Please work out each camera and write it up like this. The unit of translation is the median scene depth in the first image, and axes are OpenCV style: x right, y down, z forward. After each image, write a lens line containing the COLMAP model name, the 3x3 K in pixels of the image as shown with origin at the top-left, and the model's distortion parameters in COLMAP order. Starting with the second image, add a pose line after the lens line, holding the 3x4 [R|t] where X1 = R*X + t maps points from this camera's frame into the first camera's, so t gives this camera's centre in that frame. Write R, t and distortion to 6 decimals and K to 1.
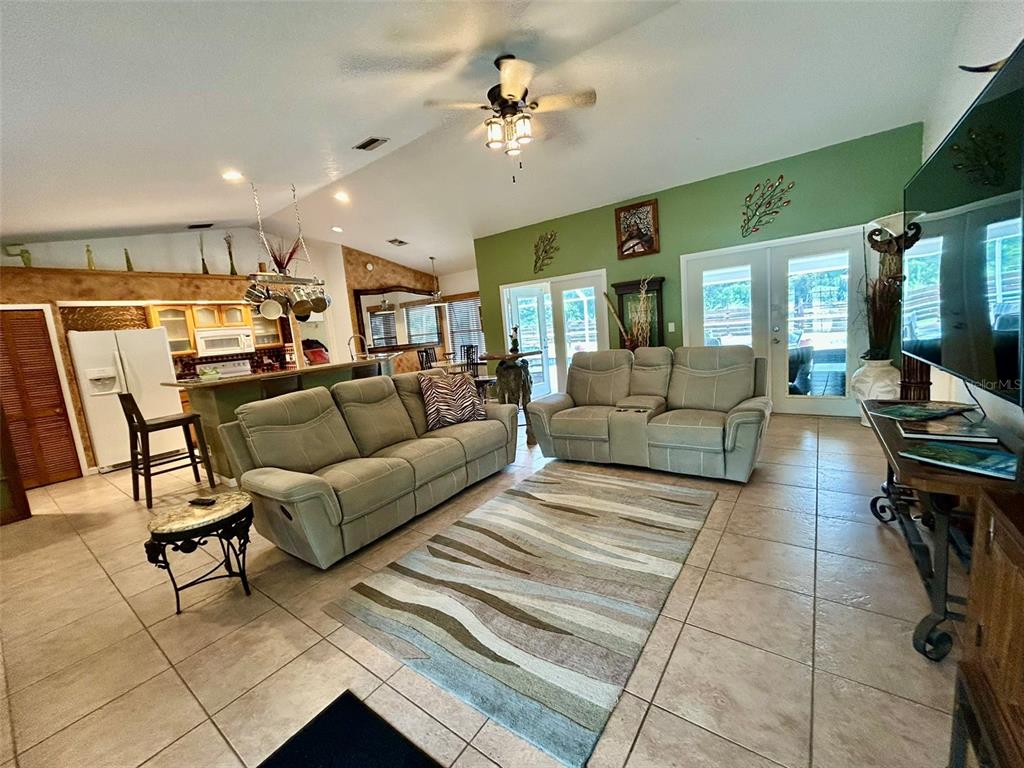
lens RADIAL K [[412.6, 0, 512.0], [0, 412.6, 384.0], [0, 0, 1]] dist [-0.002499, -0.000508]
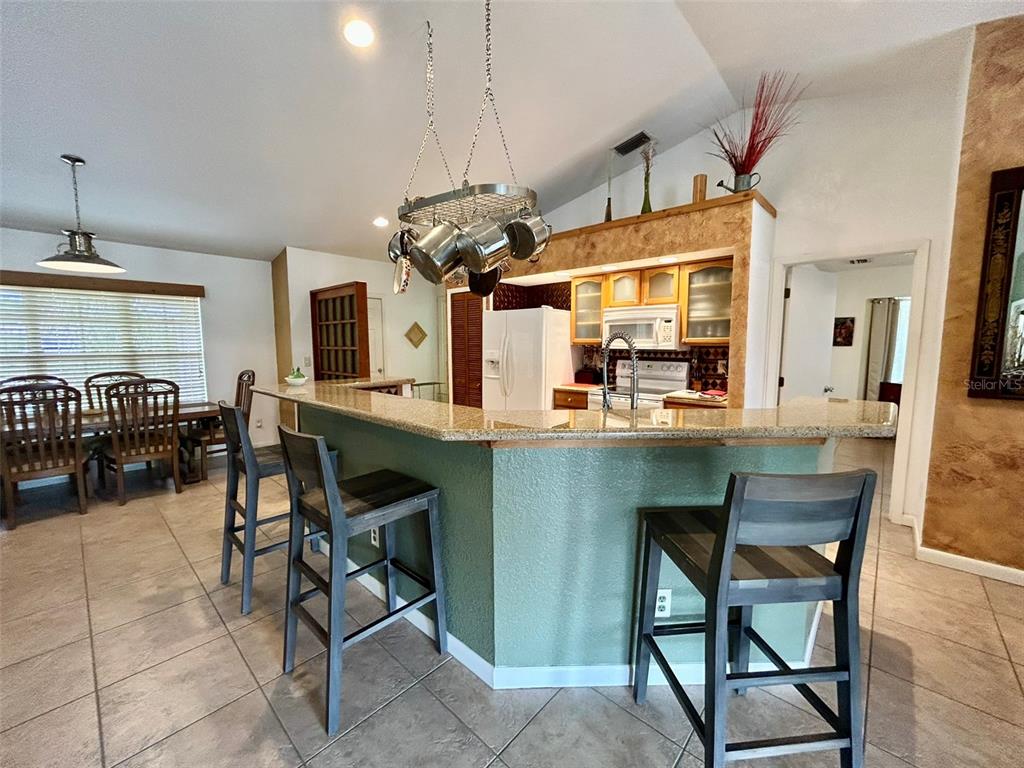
lens RADIAL K [[412.6, 0, 512.0], [0, 412.6, 384.0], [0, 0, 1]] dist [-0.002499, -0.000508]
pose [[-0.108166, 0.188638, -0.976072, -0.053474], [-0.125772, 0.971346, 0.201662, -0.136601], [0.986145, 0.144575, -0.081341, 0.966224]]
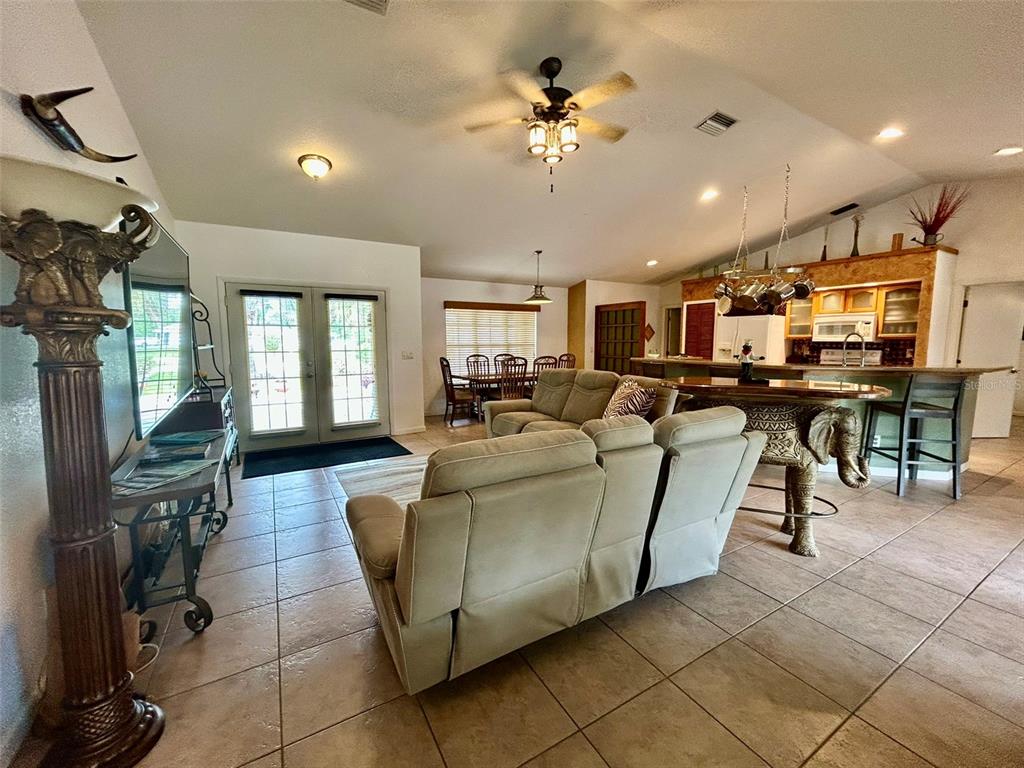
lens RADIAL K [[407.7, 0, 507.8], [0, 407.7, 383.2], [0, 0, 1]] dist [-0.000207, -0.000226]
pose [[-0.404531, 0.187226, -0.895154, 0.539053], [-0.089623, 0.965992, 0.242544, -0.153828], [0.910122, 0.178343, -0.373994, 0.741090]]
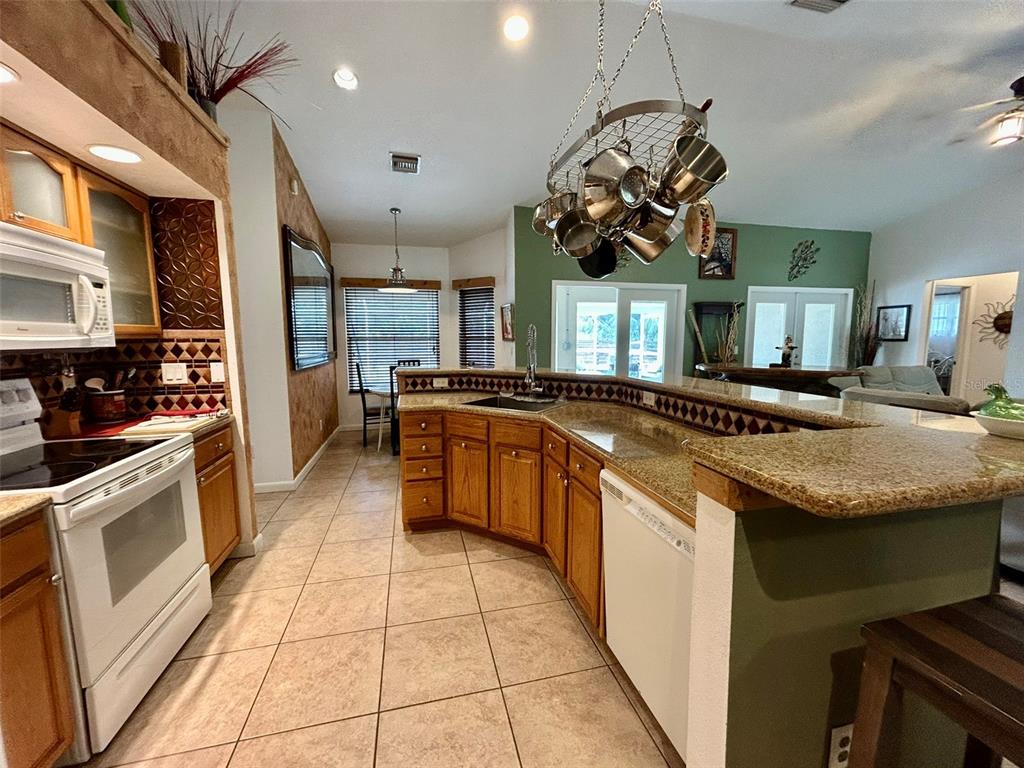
lens RADIAL K [[412.6, 0, 512.0], [0, 412.6, 384.0], [0, 0, 1]] dist [-0.002499, -0.000508]
pose [[0.639706, -0.001173, 0.768619, -0.769459], [0.055039, 0.997502, -0.044285, -0.033423], [-0.766647, 0.070633, 0.638172, 0.731332]]
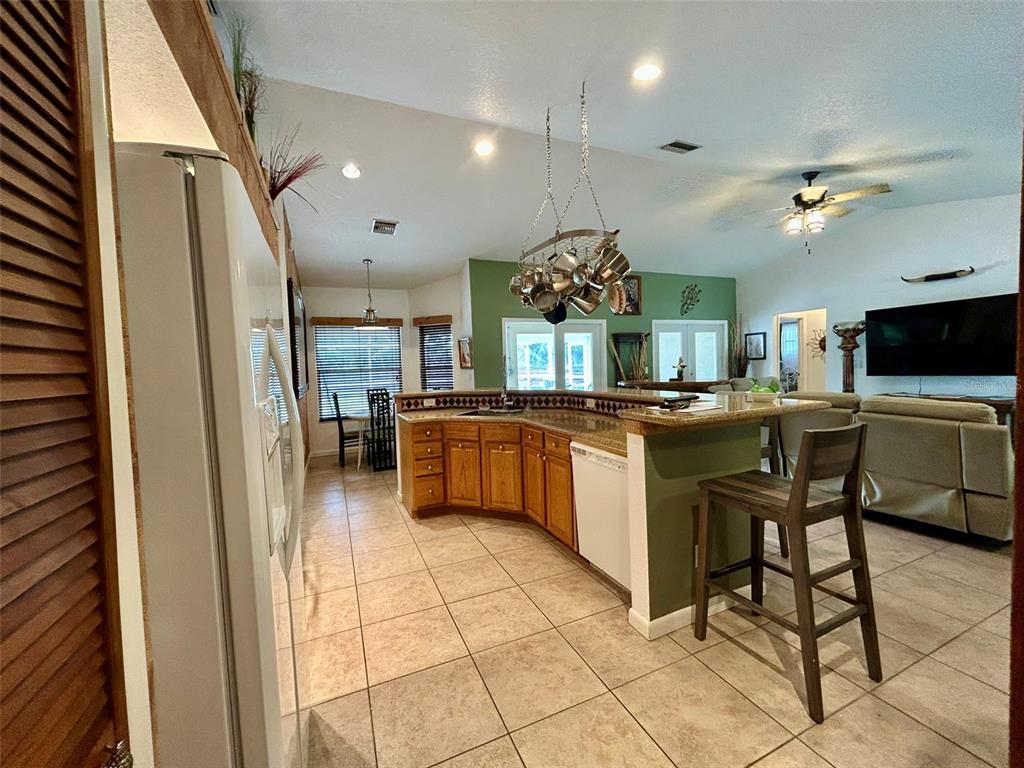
lens RADIAL K [[412.6, 0, 512.0], [0, 412.6, 384.0], [0, 0, 1]] dist [-0.002499, -0.000508]
pose [[0.498948, 0.029579, 0.866127, -0.943453], [0.112570, 0.988738, -0.098614, -0.011029], [-0.859289, 0.146703, 0.490000, 0.690241]]
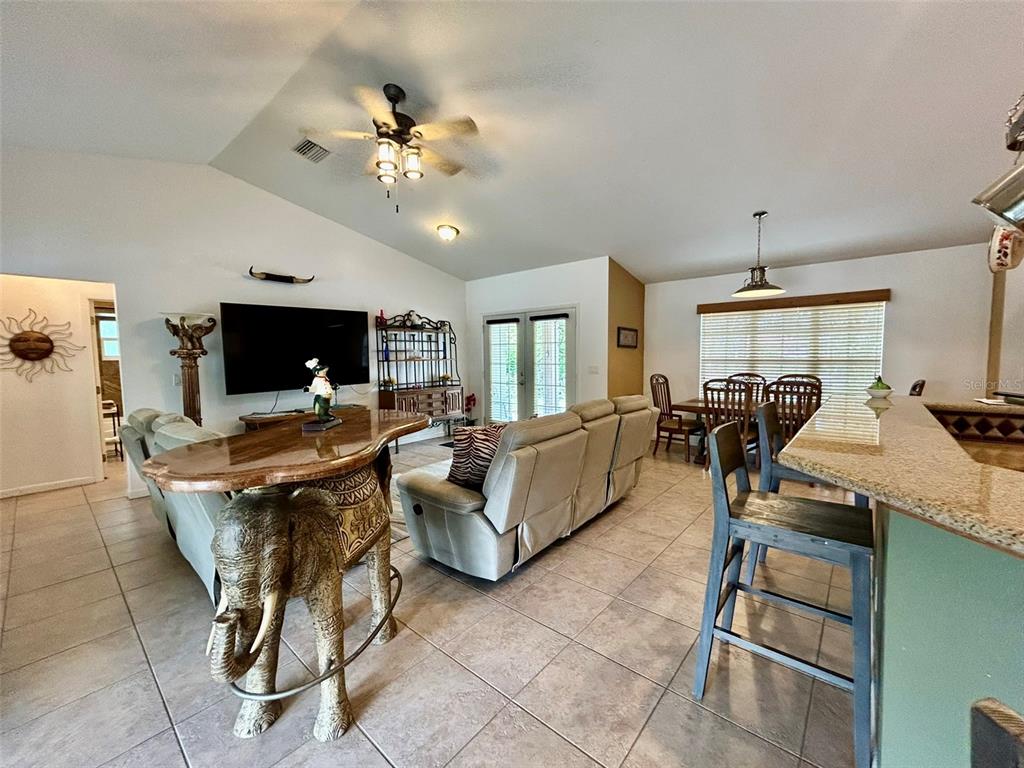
lens RADIAL K [[412.6, 0, 512.0], [0, 412.6, 384.0], [0, 0, 1]] dist [-0.002499, -0.000508]
pose [[-0.991703, 0.094229, 0.087438, -0.167796], [0.110660, 0.971916, 0.207685, -0.149068], [-0.065412, 0.215638, -0.974280, 1.105832]]
